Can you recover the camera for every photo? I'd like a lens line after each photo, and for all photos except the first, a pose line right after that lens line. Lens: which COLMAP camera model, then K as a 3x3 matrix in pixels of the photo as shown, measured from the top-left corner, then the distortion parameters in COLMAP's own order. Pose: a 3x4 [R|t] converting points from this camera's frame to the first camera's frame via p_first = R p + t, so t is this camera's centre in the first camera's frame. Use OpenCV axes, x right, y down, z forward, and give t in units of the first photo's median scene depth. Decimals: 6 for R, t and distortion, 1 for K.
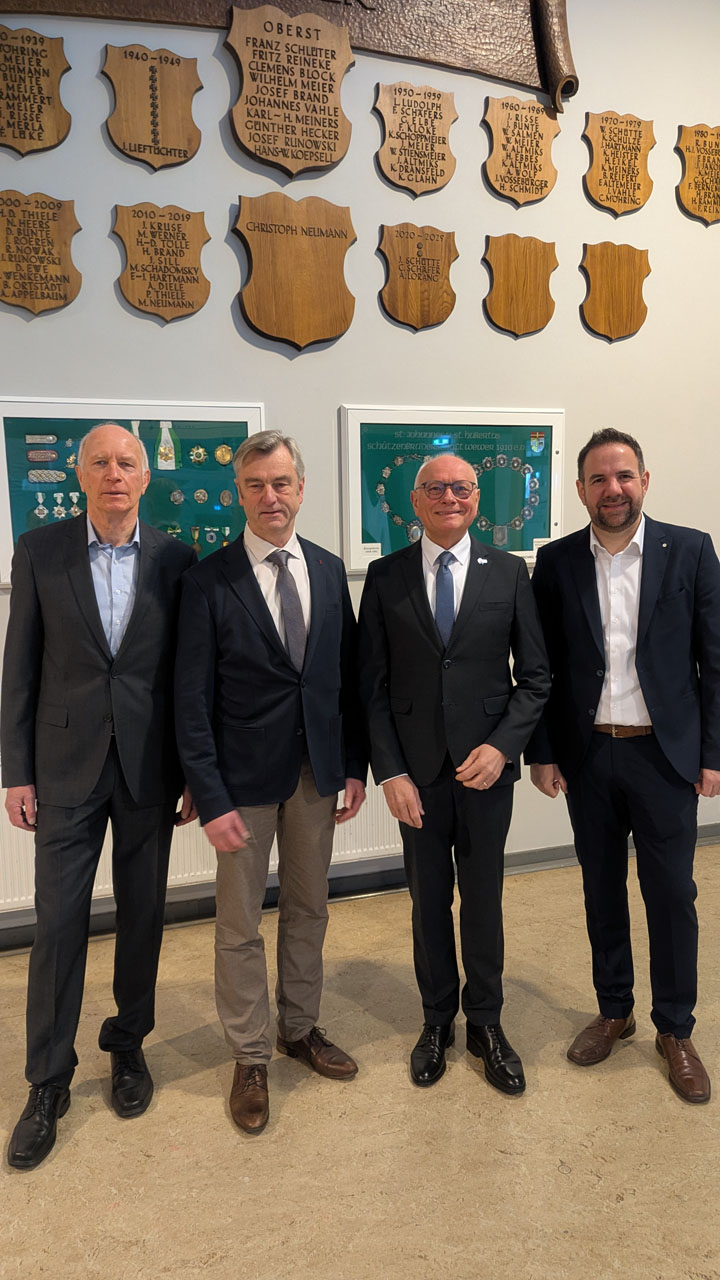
lens RADIAL K [[912.4, 0, 358.9], [0, 912.4, 654.4], [0, 0, 1]] dist [0.045664, -0.032023]
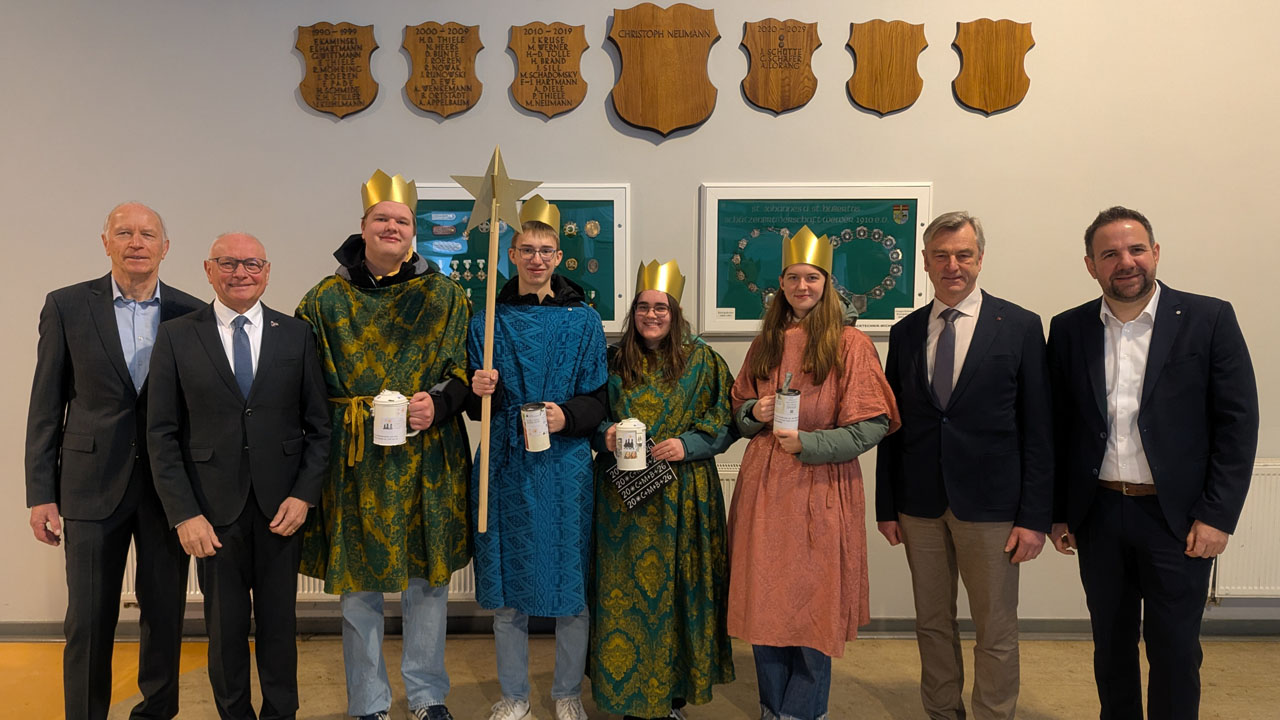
lens RADIAL K [[803.2, 0, 640.0], [0, 803.2, 360.0], [0, 0, 1]] dist [0.027629, -0.002077]
pose [[0.946686, 0.047625, -0.318618, 0.231896], [-0.064651, 0.996978, -0.043070, -0.012422], [0.315604, 0.061372, 0.946904, 0.066328]]
